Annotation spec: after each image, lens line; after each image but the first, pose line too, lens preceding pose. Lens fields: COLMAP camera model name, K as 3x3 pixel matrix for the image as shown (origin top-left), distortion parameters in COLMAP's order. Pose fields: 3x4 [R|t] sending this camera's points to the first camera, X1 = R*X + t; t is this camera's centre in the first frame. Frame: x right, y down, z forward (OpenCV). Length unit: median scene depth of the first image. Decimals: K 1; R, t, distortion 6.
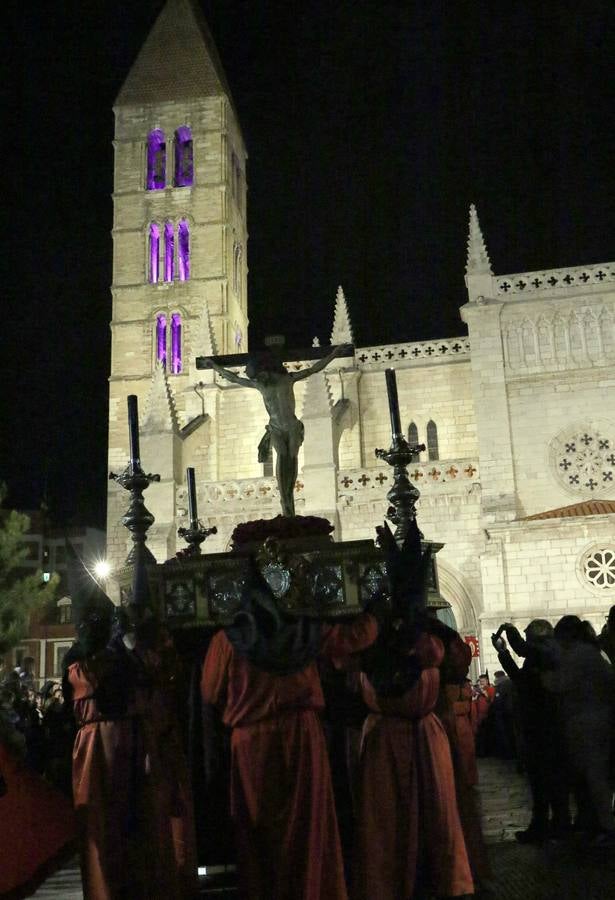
lens RADIAL K [[1051.9, 0, 307.4], [0, 1051.9, 471.9], [0, 0, 1]] dist [-0.071987, 0.001885]
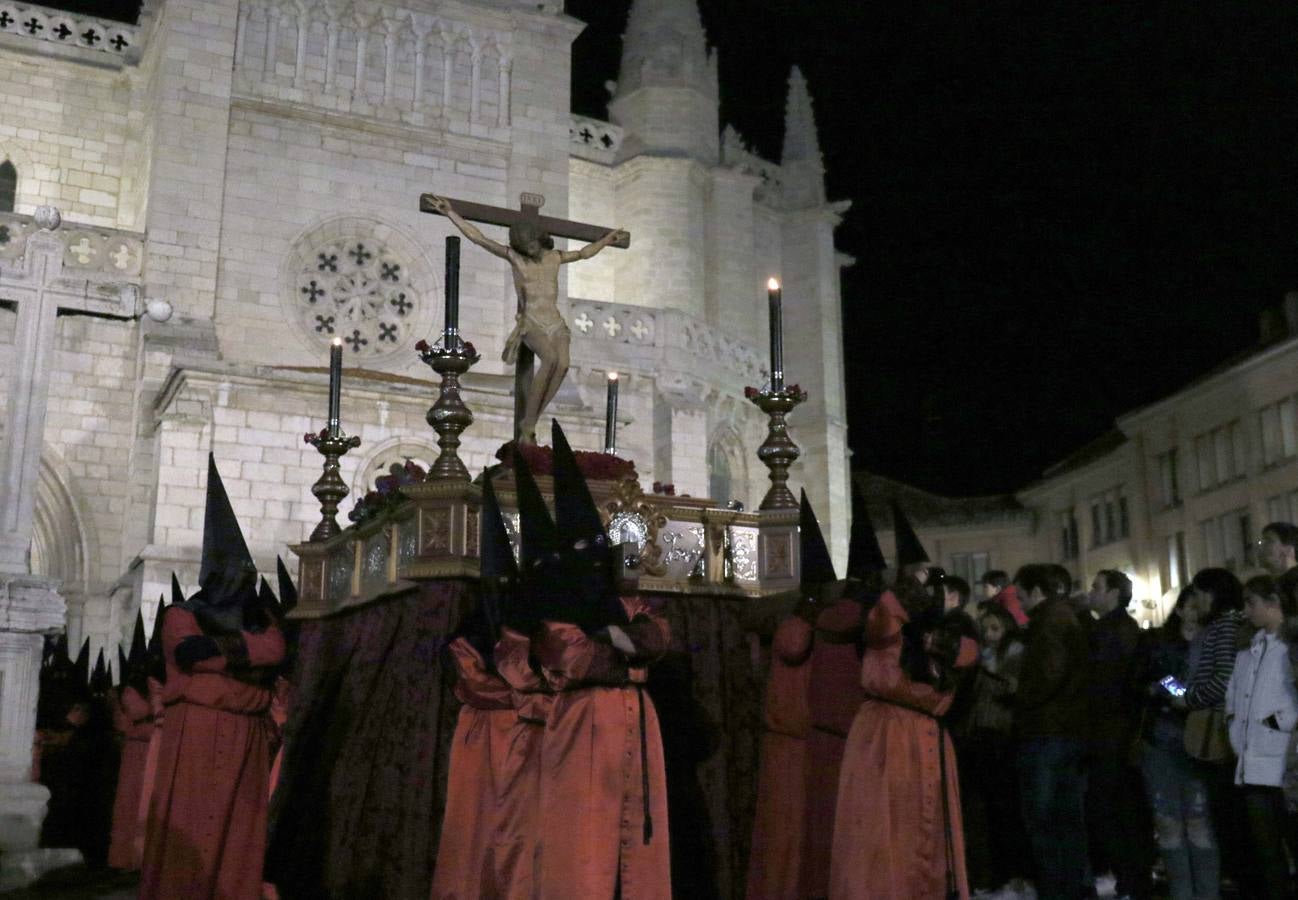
lens RADIAL K [[1539.4, 0, 664.1], [0, 1539.4, 420.9], [0, 0, 1]] dist [-0.091263, 0.039624]
pose [[0.770807, 0.195610, 0.606294, -0.057143], [-0.184075, 0.979486, -0.081992, 0.083016], [-0.609895, -0.048404, 0.791002, 0.313756]]
